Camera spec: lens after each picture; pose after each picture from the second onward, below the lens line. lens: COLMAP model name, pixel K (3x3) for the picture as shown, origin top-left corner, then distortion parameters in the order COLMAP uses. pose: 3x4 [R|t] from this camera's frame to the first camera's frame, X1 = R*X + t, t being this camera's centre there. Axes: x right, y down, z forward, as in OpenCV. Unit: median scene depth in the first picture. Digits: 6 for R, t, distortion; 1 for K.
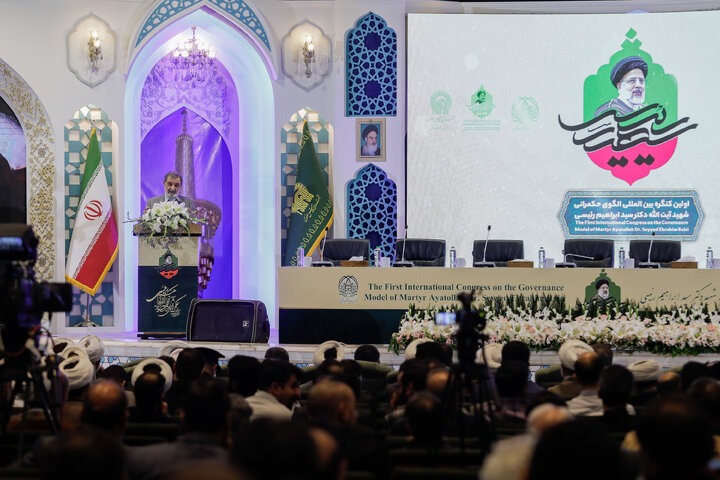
lens RADIAL K [[2944.2, 0, 378.9], [0, 2944.2, 210.5], [0, 0, 1]] dist [0.365134, 1.873926]
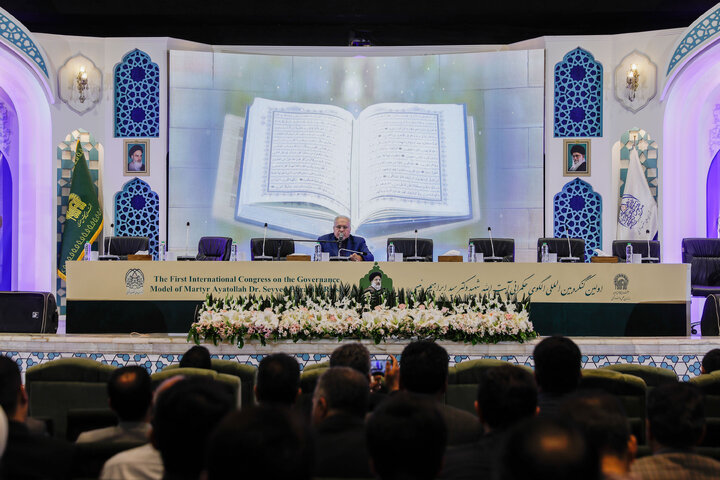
lens RADIAL K [[1450.4, 0, 338.6], [0, 1450.4, 226.7], [0, 0, 1]] dist [0.225983, 0.275877]
pose [[0.982105, 0.008632, 0.188135, -0.032650], [-0.004361, 0.999723, -0.023107, 0.016570], [-0.188282, 0.021873, 0.981871, 0.415671]]
